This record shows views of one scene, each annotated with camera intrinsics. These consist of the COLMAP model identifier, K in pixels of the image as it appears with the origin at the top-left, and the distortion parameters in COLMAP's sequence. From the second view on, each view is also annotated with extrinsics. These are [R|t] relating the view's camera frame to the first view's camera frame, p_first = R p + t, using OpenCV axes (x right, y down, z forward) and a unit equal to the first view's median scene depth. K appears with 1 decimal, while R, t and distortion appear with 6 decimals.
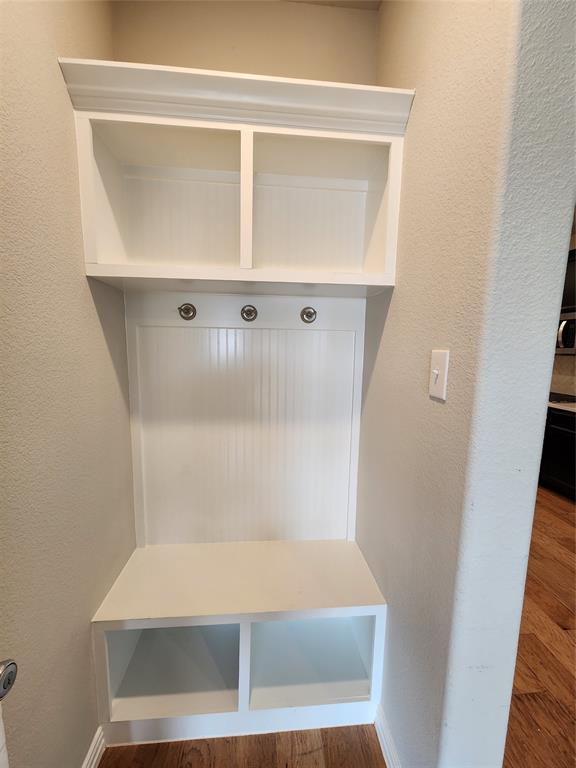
lens RADIAL K [[317.6, 0, 288.0], [0, 317.6, 384.0], [0, 0, 1]] dist [0.005397, -0.003322]
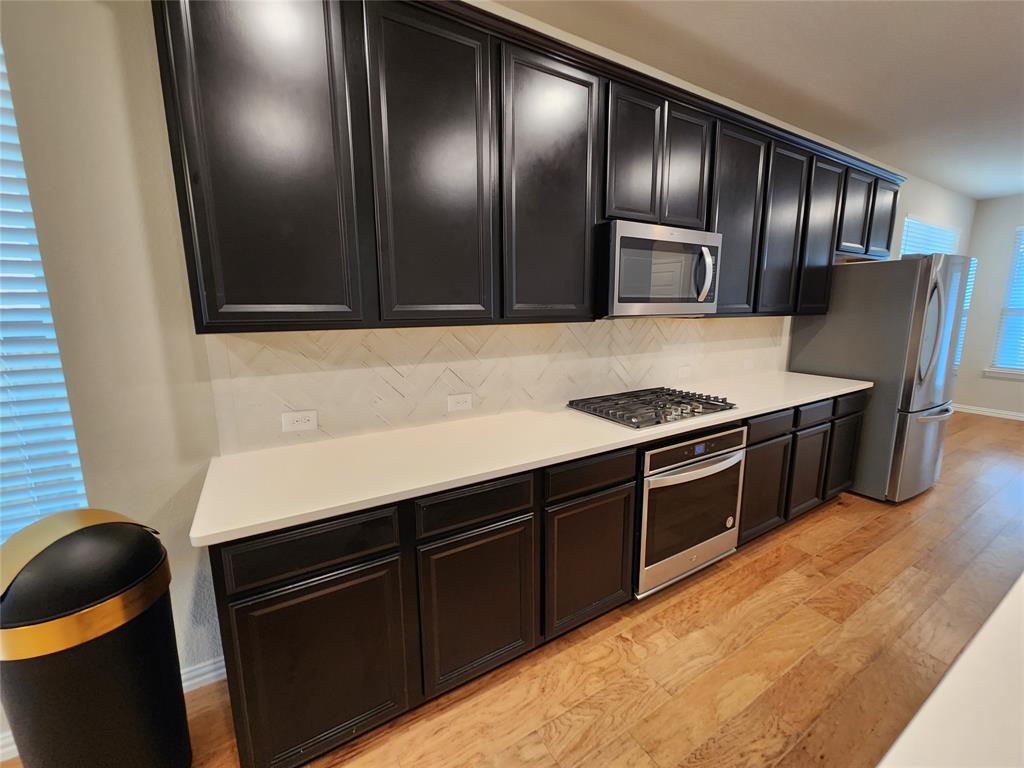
lens RADIAL K [[423.5, 0, 519.2], [0, 423.5, 382.9], [0, 0, 1]] dist [0.005397, -0.003322]
pose [[-0.454058, -0.172747, 0.874065, 0.398096], [0.098748, 0.965223, 0.242060, -0.186949], [-0.885483, 0.196222, -0.421209, 1.618346]]
